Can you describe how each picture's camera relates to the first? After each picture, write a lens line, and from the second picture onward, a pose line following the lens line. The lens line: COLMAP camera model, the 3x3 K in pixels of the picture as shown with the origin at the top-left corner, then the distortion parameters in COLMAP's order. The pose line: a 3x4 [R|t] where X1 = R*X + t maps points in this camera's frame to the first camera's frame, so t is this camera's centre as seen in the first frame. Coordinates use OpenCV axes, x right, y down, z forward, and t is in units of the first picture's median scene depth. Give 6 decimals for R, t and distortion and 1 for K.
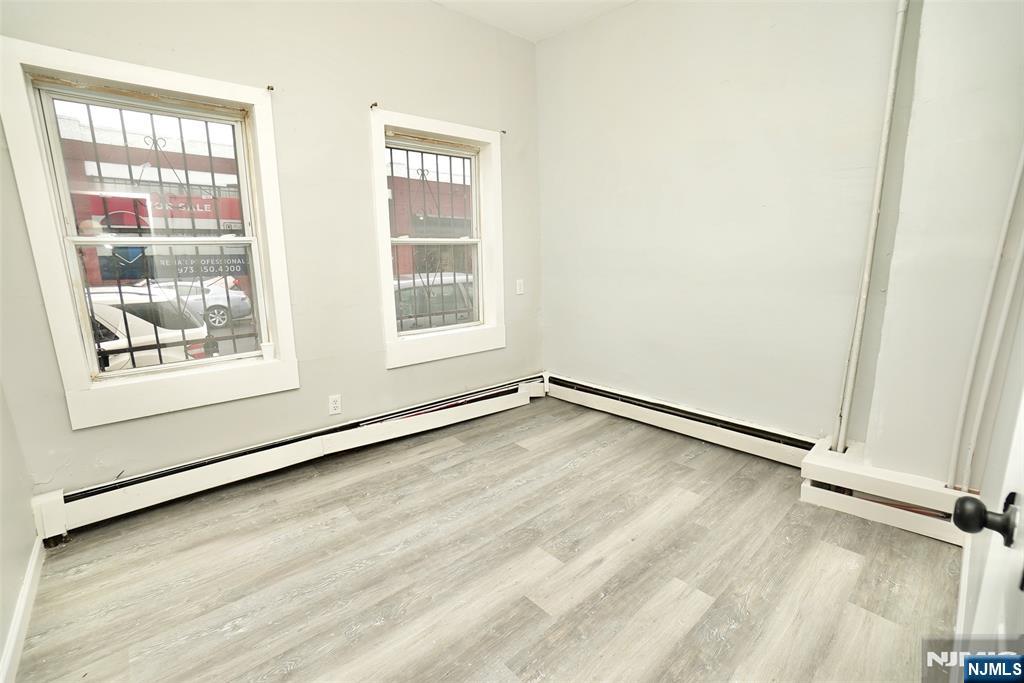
lens RADIAL K [[458.1, 0, 515.1], [0, 458.1, 335.7], [0, 0, 1]] dist [-0.065903, 0.022645]
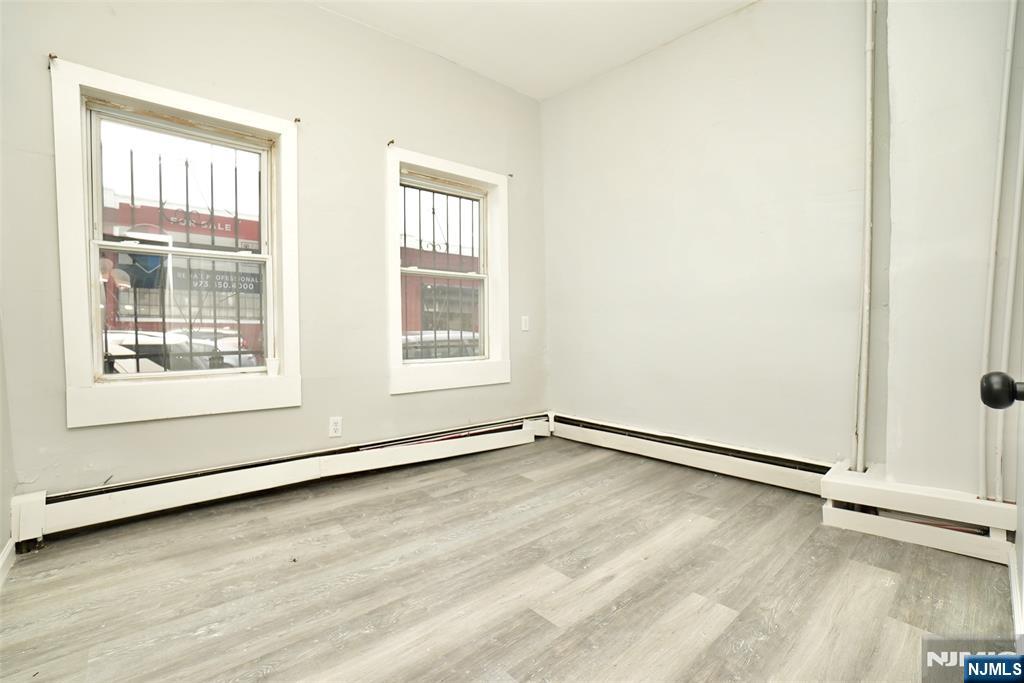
lens RADIAL K [[458.1, 0, 515.1], [0, 458.1, 335.7], [0, 0, 1]] dist [-0.065903, 0.022645]
pose [[0.999923, 0.007433, -0.009900, -0.002133], [-0.008949, 0.986561, -0.163150, 0.157605], [0.008555, 0.163226, 0.986552, 0.009933]]
